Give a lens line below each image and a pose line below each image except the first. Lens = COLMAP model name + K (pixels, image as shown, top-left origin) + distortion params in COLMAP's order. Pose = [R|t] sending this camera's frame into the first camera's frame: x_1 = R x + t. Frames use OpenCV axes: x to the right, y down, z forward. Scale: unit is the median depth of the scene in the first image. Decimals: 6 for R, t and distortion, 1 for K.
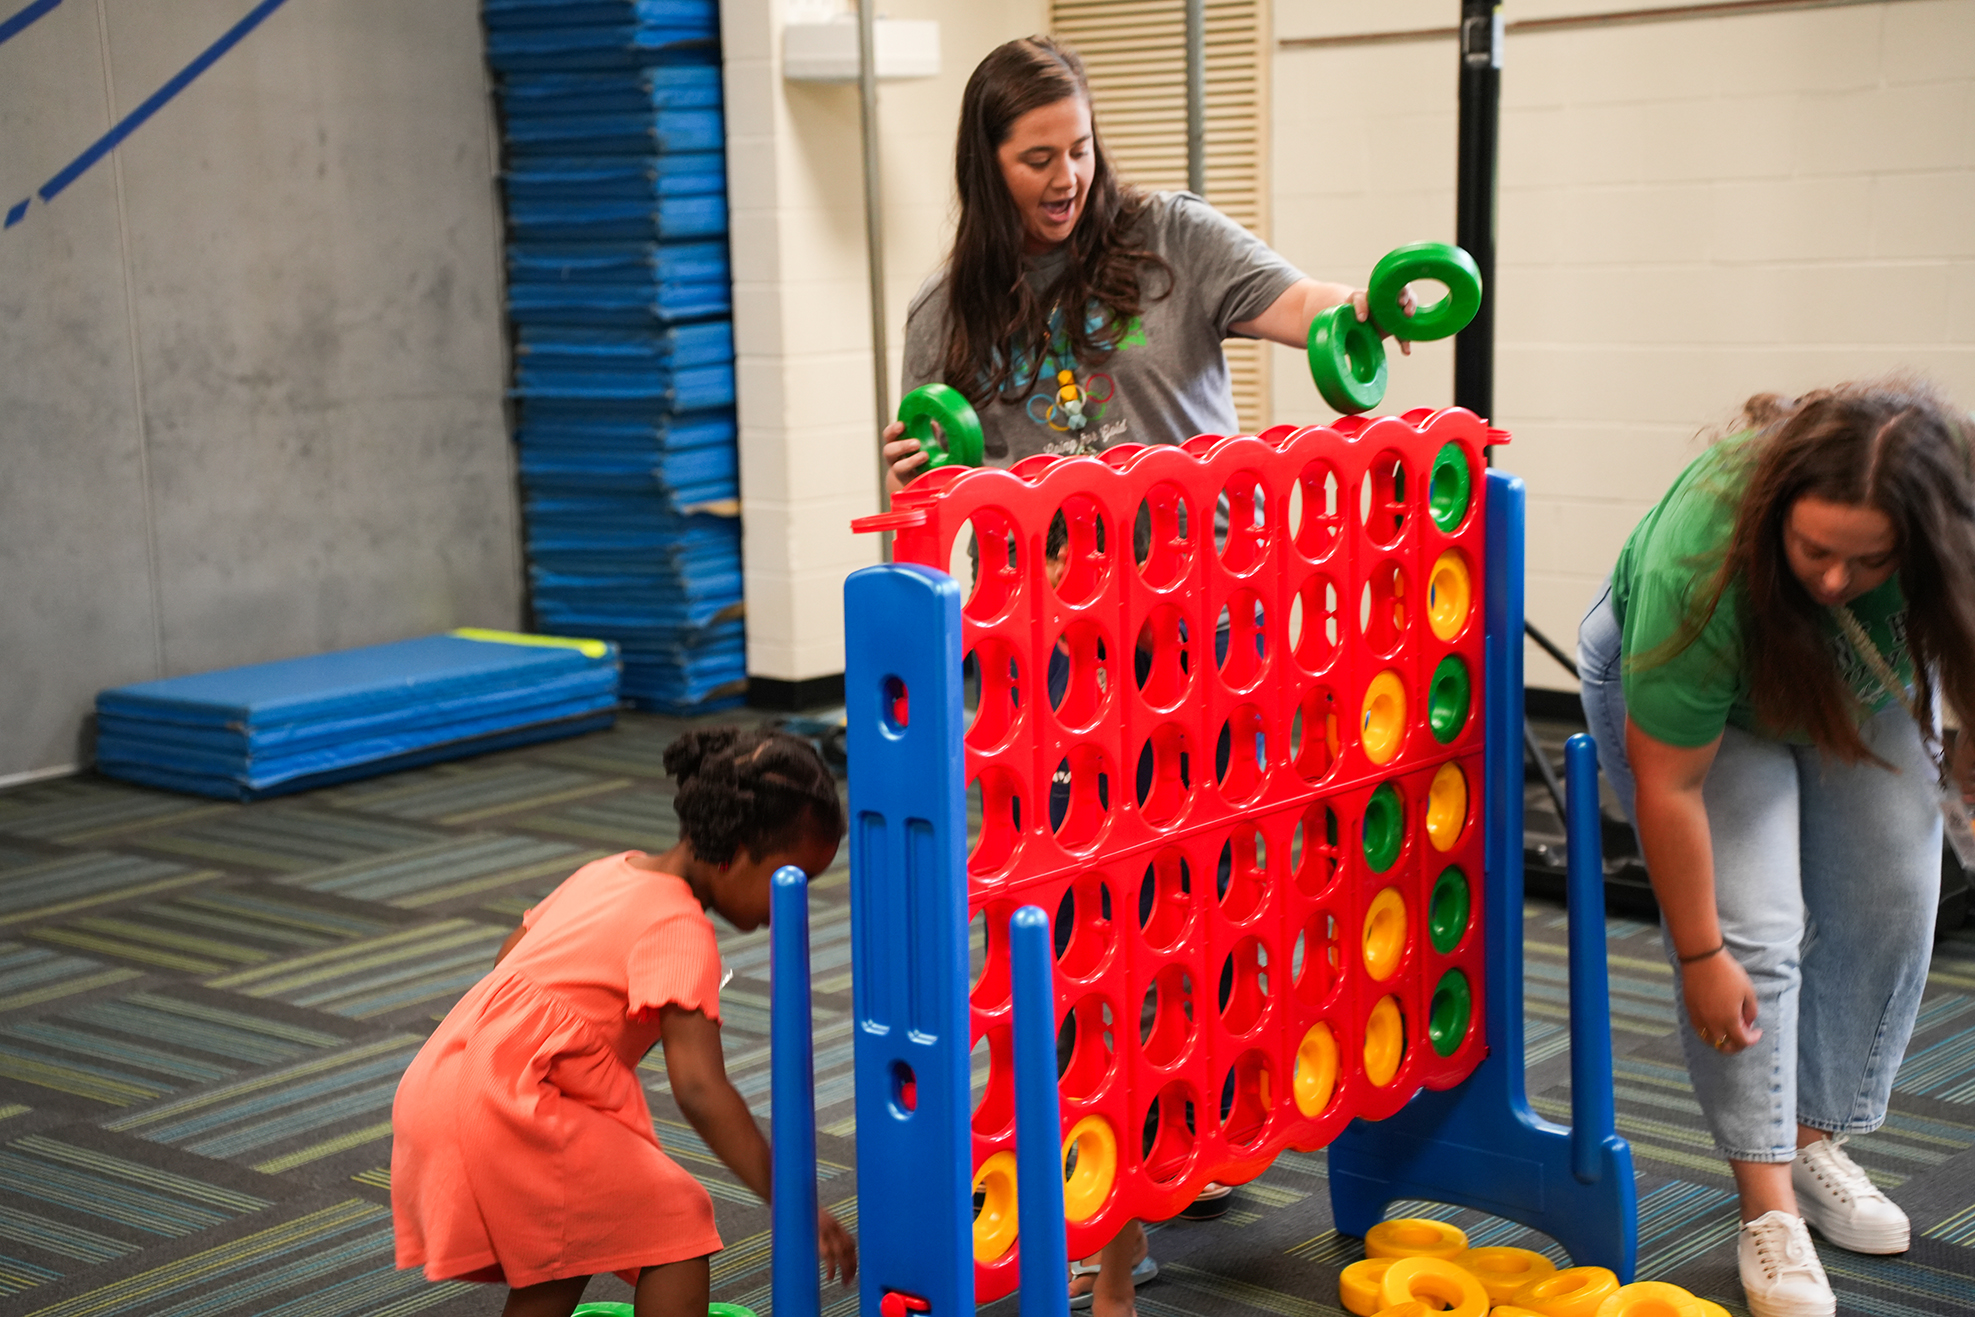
lens RADIAL K [[3090.6, 0, 975.8], [0, 3090.6, 672.0], [0, 0, 1]] dist [0.197665, 0.000000]
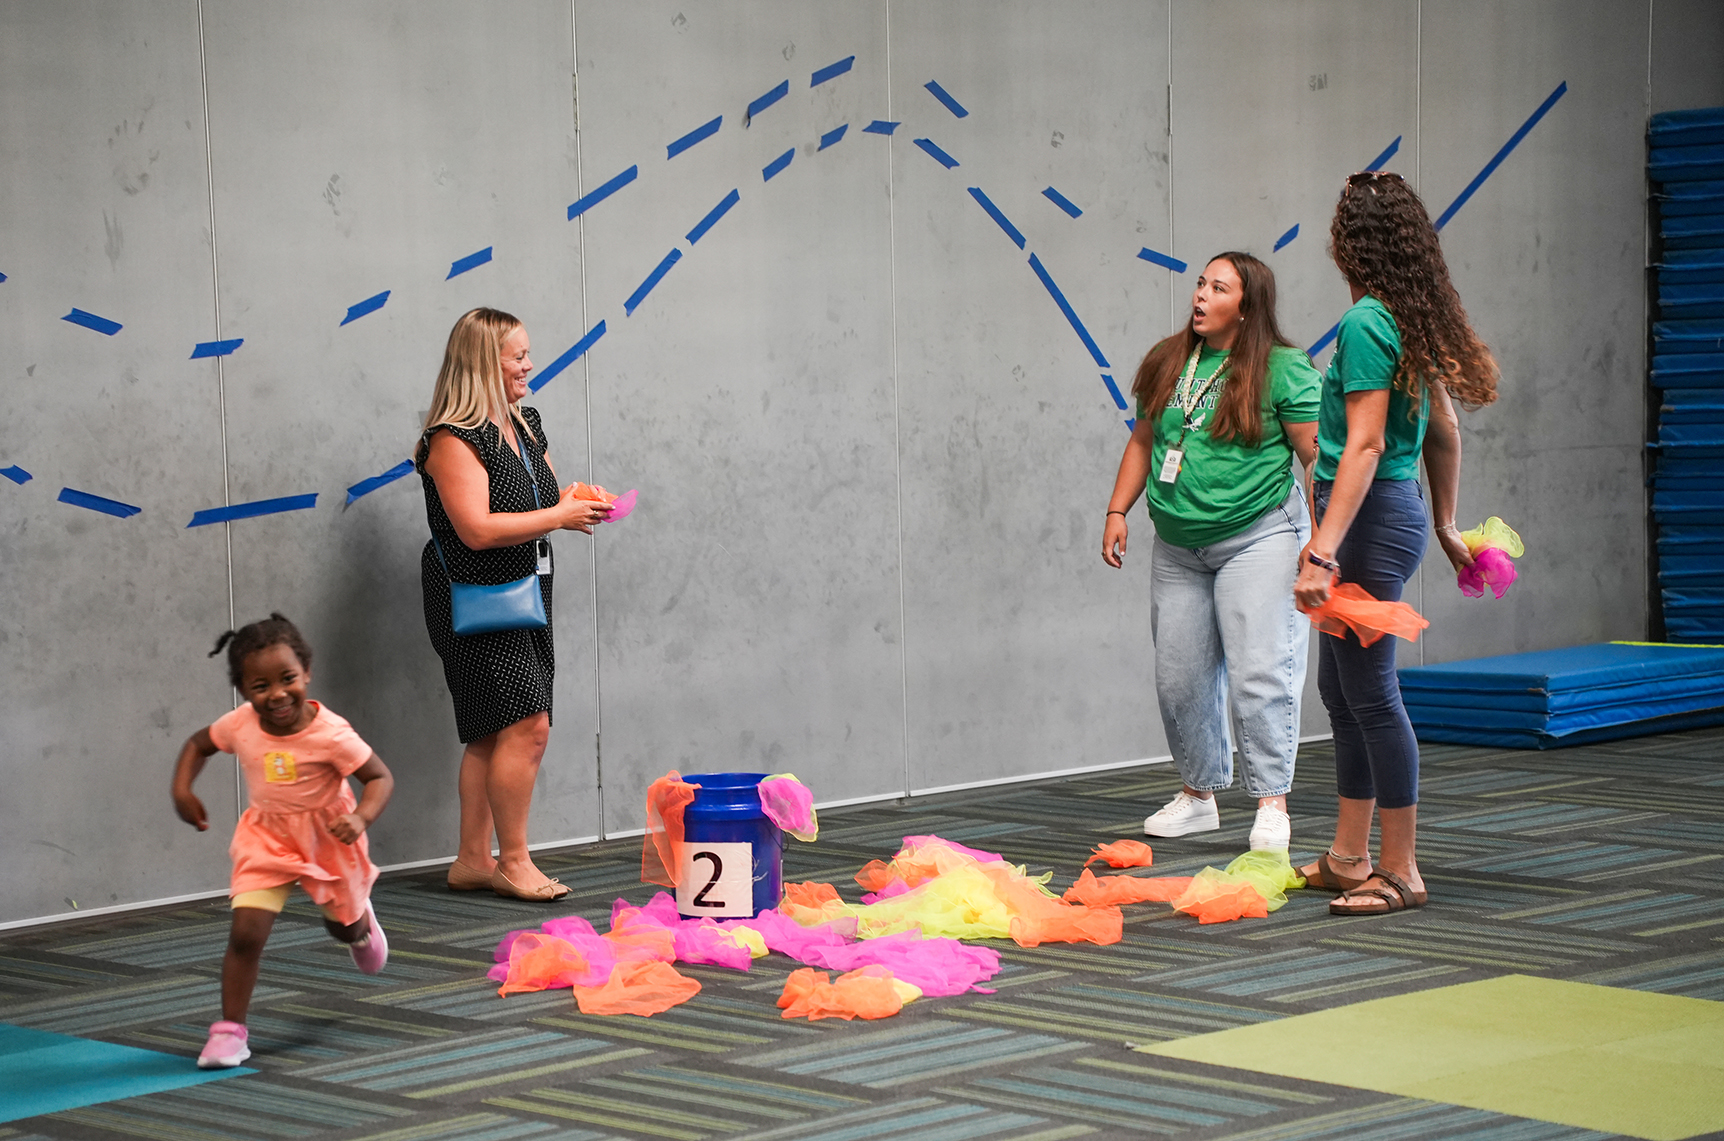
lens RADIAL K [[3815.3, 0, 754.5], [0, 3815.3, 634.8], [0, 0, 1]] dist [0.502831, 0.000000]
pose [[0.987860, 0.008057, -0.155141, -0.264925], [-0.018018, 0.997857, -0.062909, 0.088022], [0.154301, 0.064940, 0.985887, -0.562435]]
